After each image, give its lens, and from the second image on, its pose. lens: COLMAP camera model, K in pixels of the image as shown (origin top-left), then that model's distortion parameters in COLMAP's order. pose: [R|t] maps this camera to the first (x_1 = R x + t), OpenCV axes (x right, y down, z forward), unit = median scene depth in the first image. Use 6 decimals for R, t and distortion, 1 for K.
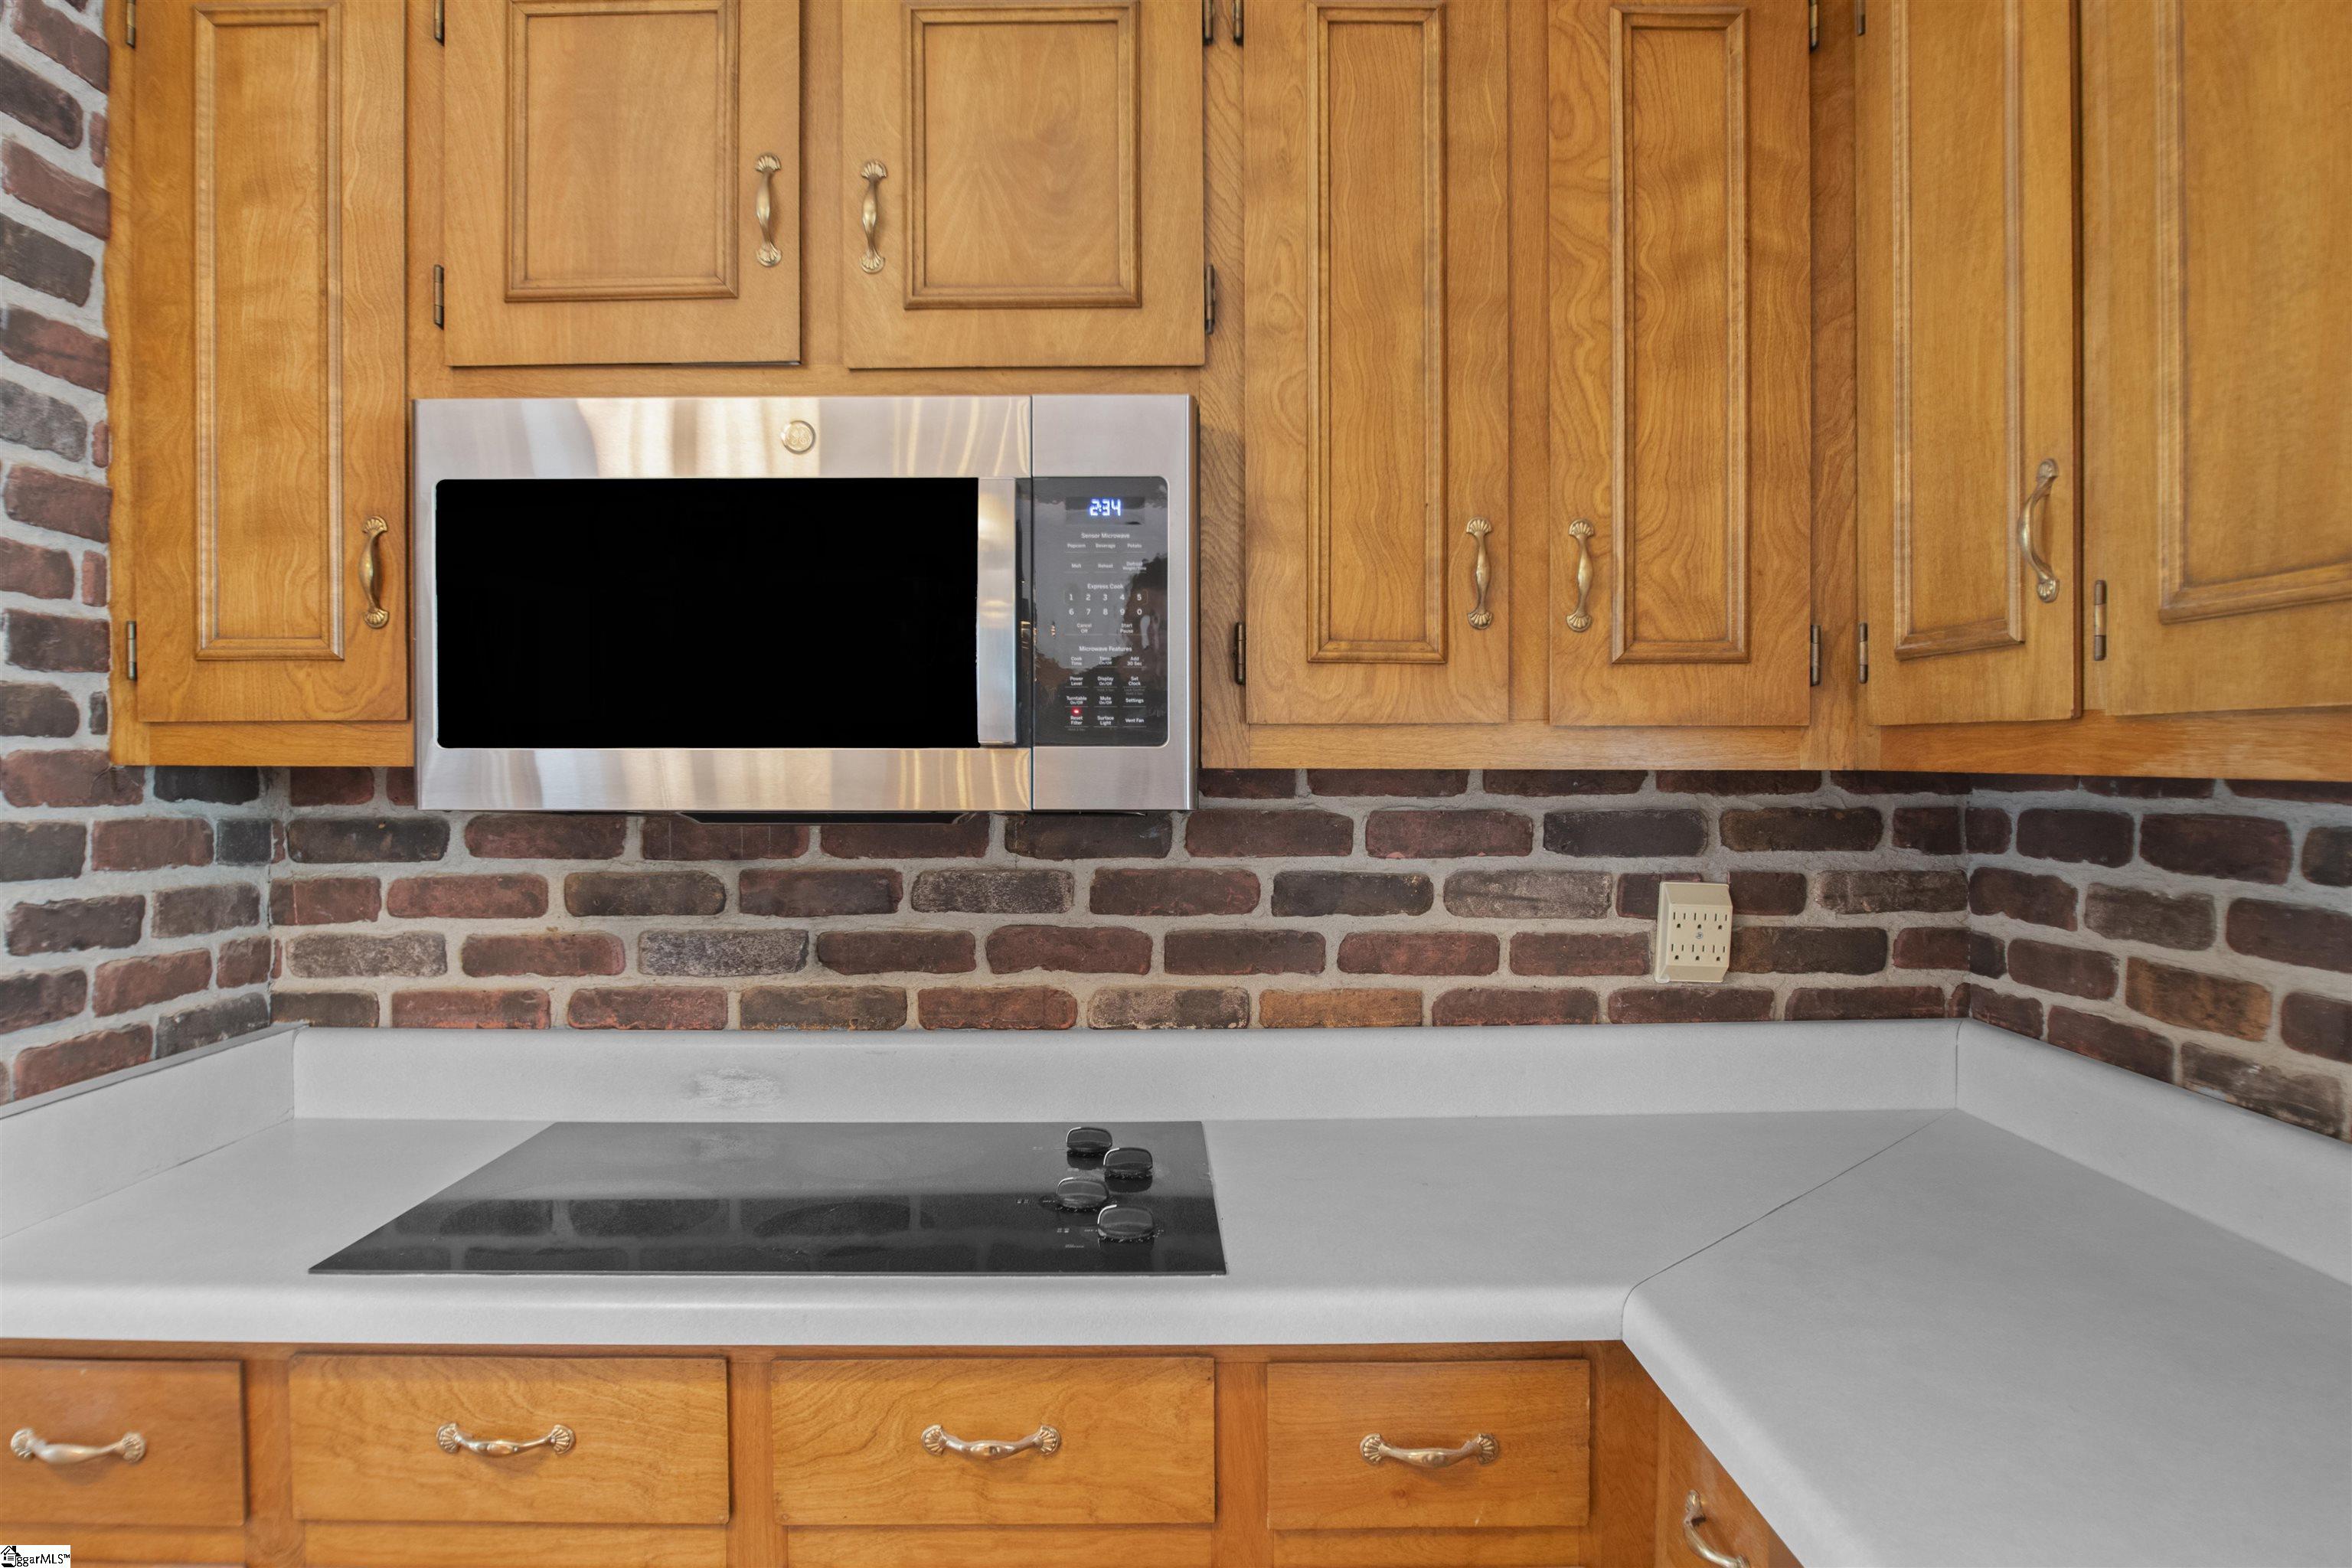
lens RADIAL K [[1522.9, 0, 1111.6], [0, 1522.9, 775.2], [0, 0, 1]] dist [-0.044276, 0.001975]
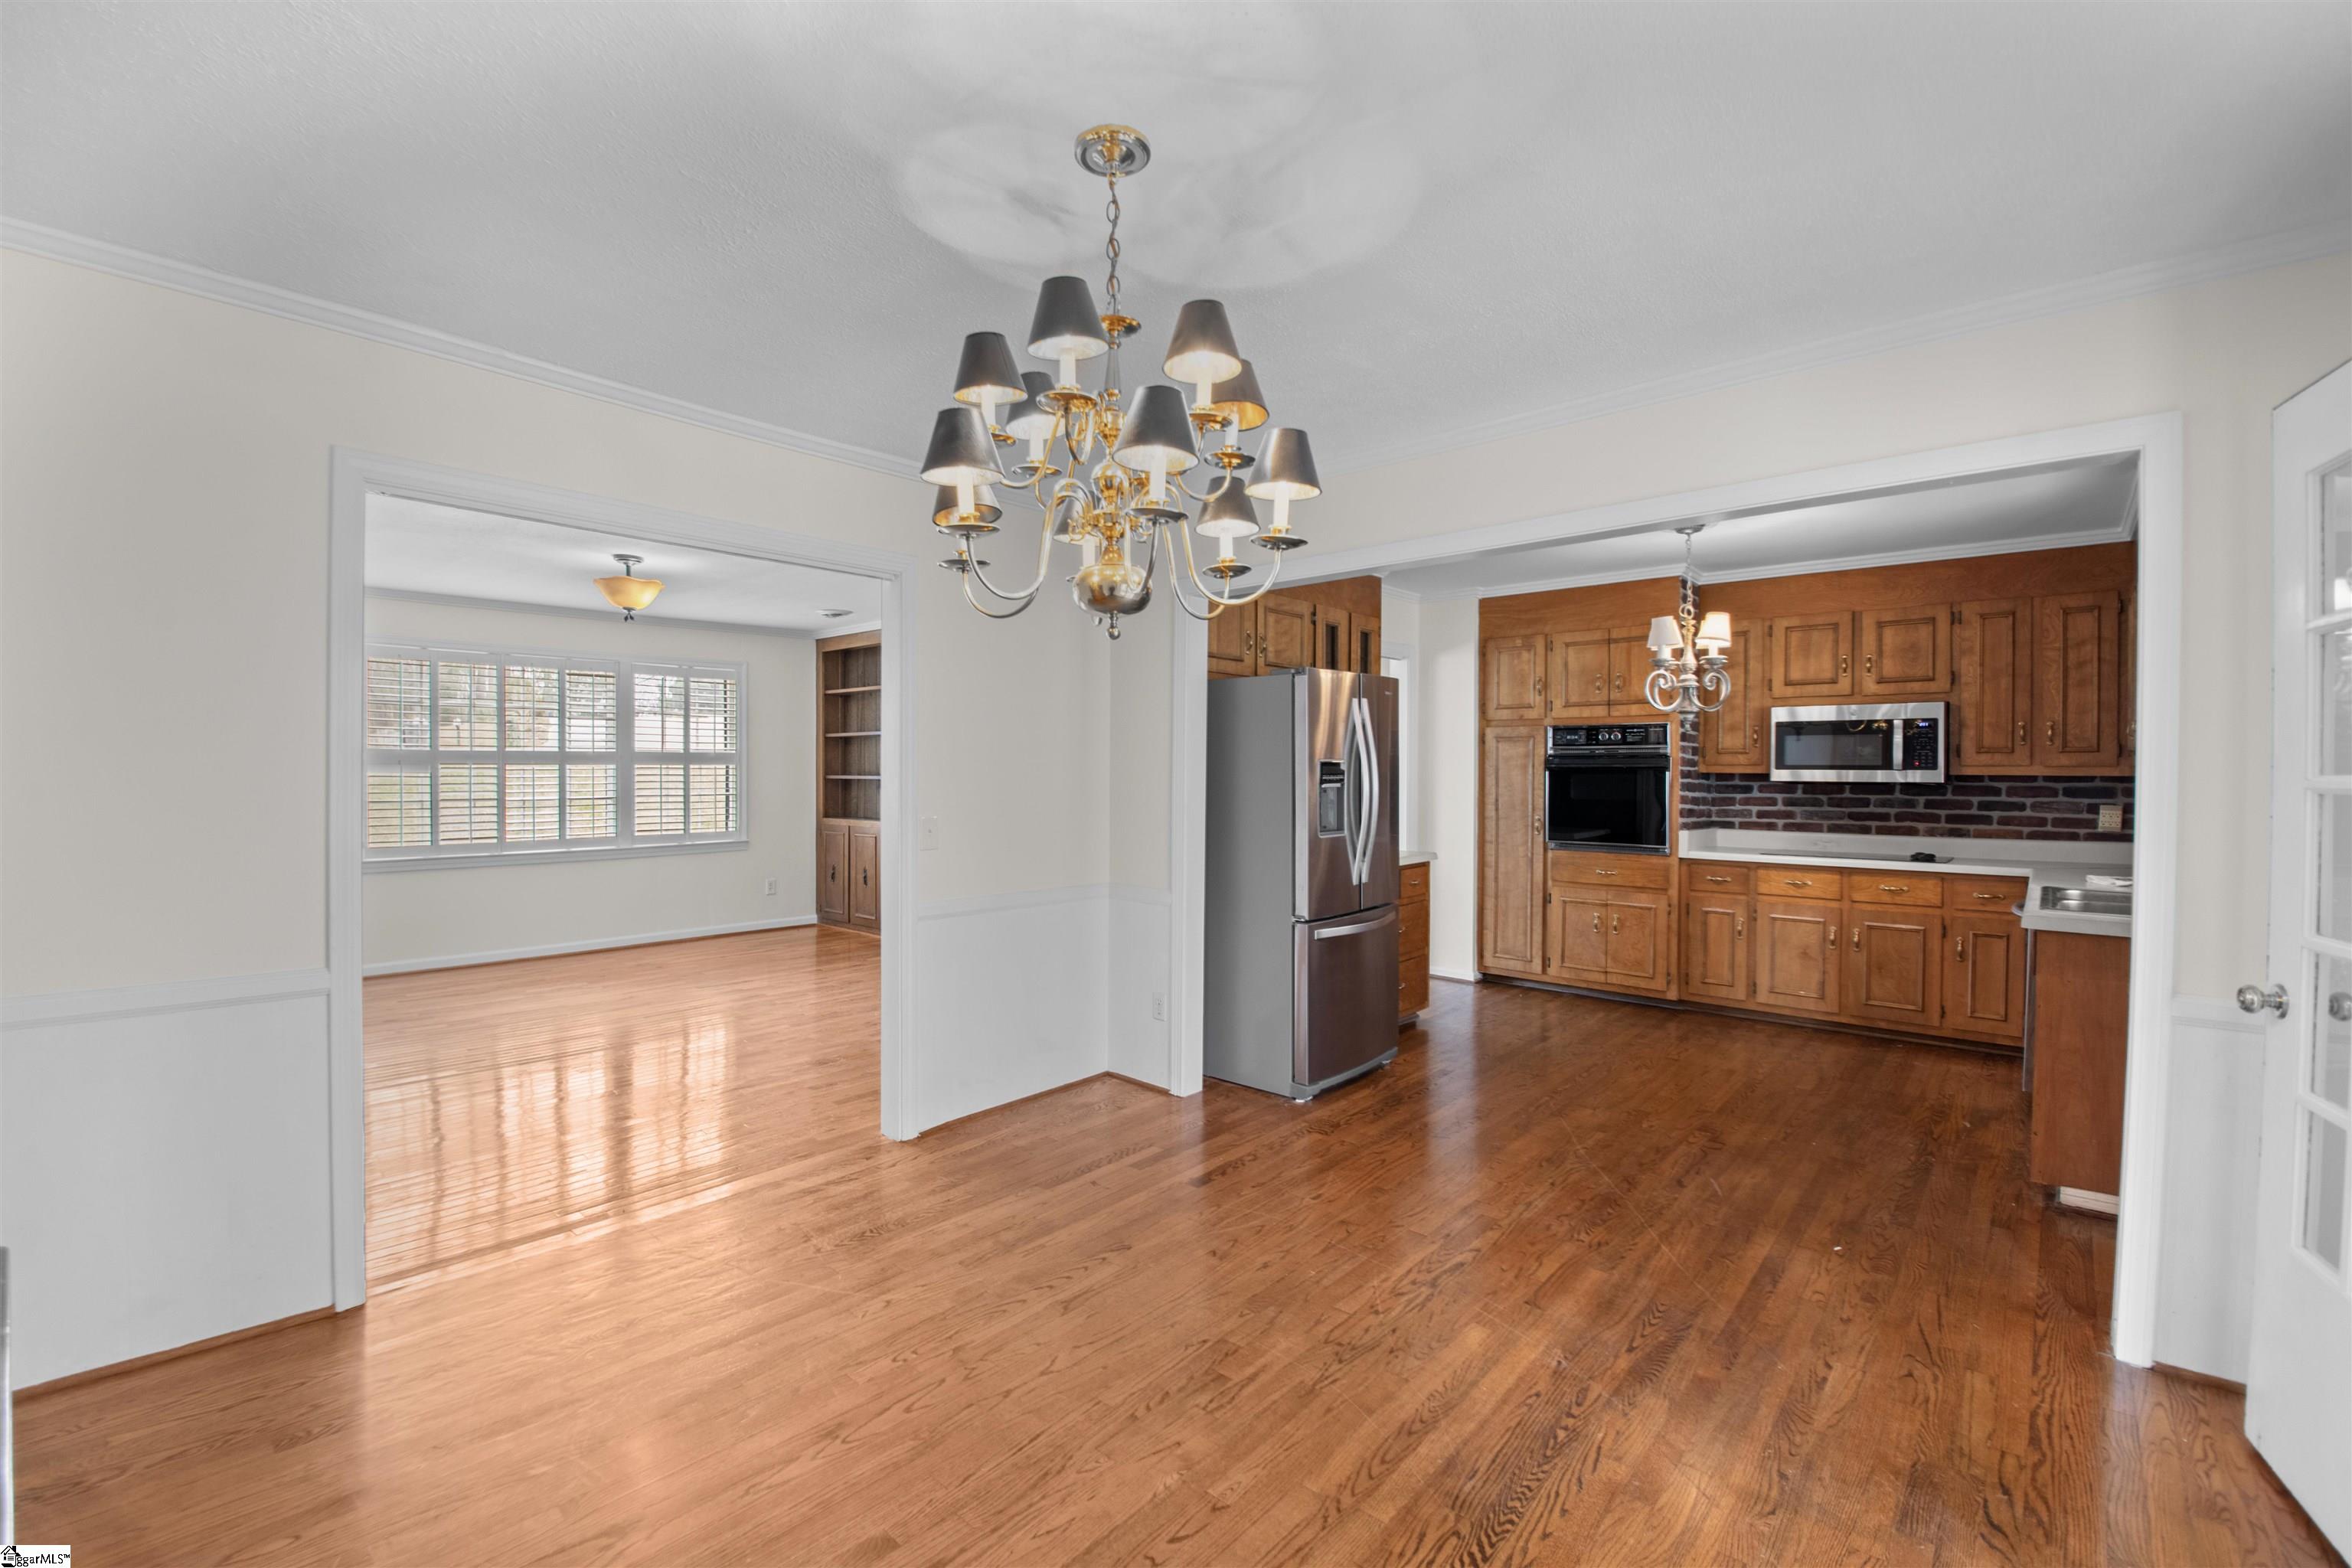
lens RADIAL K [[993.8, 0, 1159.0], [0, 993.8, 778.8], [0, 0, 1]] dist [-0.013140, -0.009824]
pose [[0.752883, 0.010925, -0.658064, 0.188151], [-0.015344, 0.999882, -0.000956, 0.042854], [0.657976, 0.010817, 0.752961, -2.546197]]
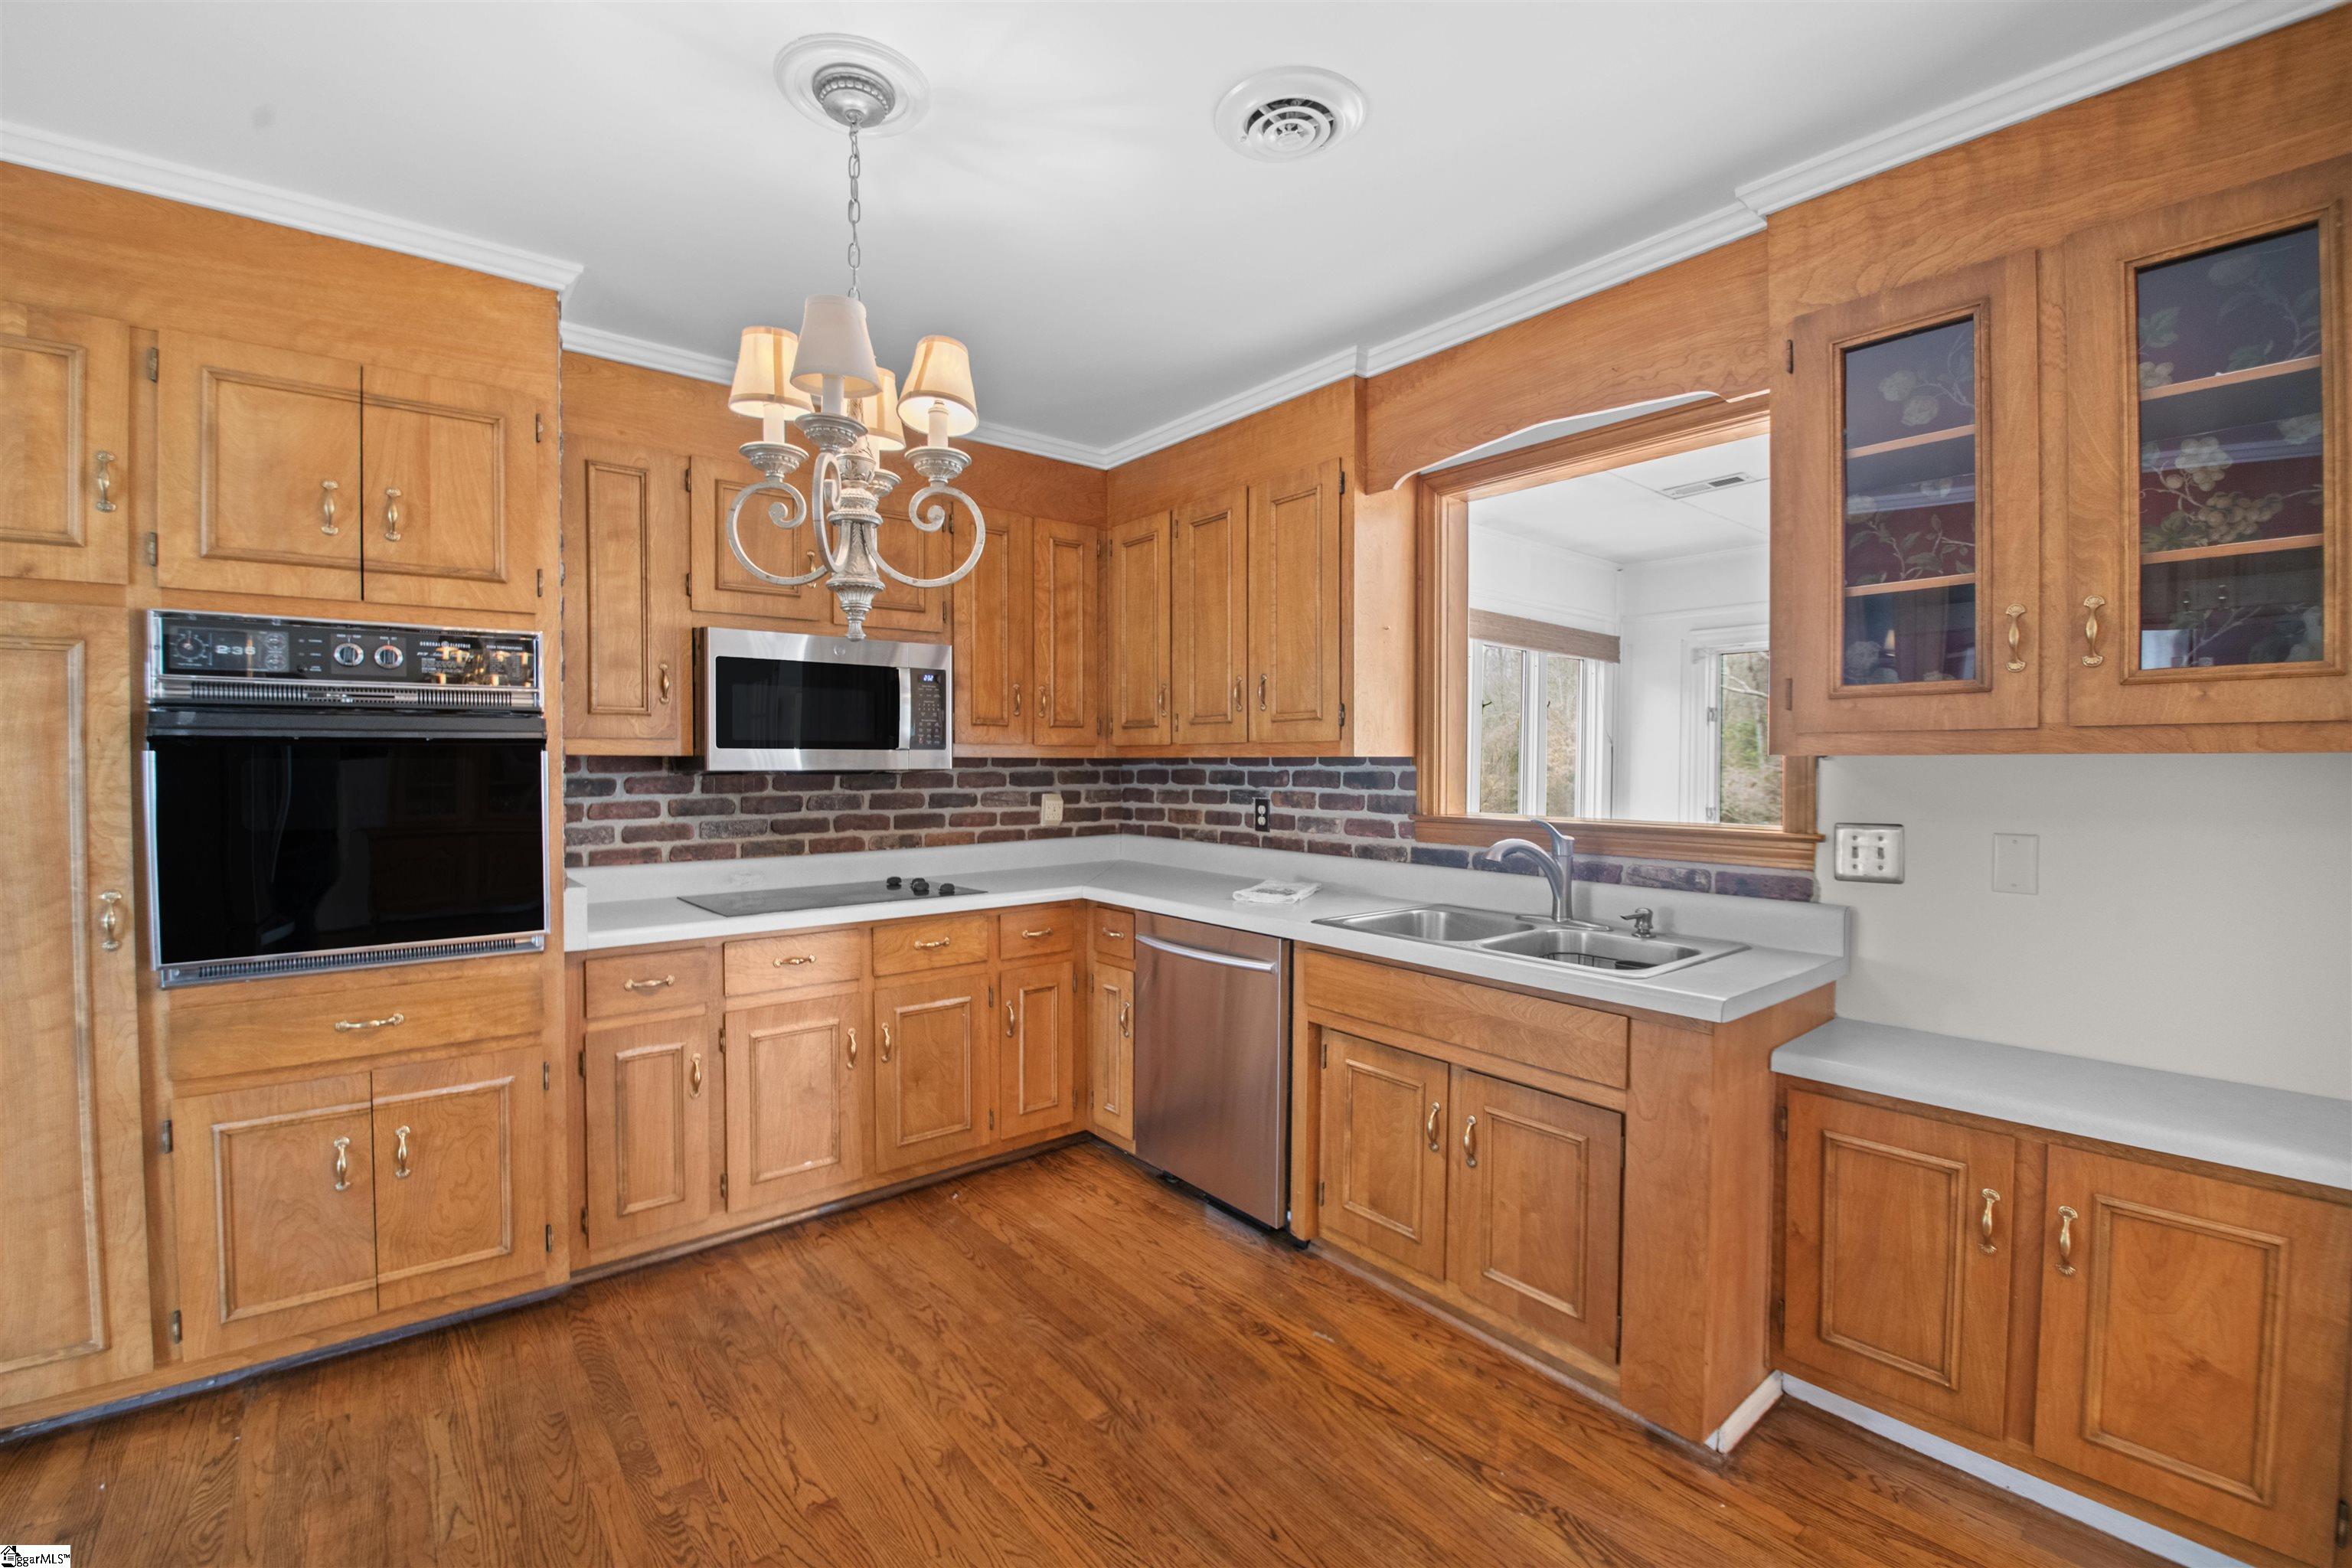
lens RADIAL K [[993.8, 0, 1159.0], [0, 993.8, 778.8], [0, 0, 1]] dist [-0.013140, -0.009824]
pose [[0.777130, -0.010214, 0.629257, -0.771698], [0.009678, 0.999944, 0.004279, 0.032046], [-0.629266, 0.002765, 0.777185, -0.788282]]
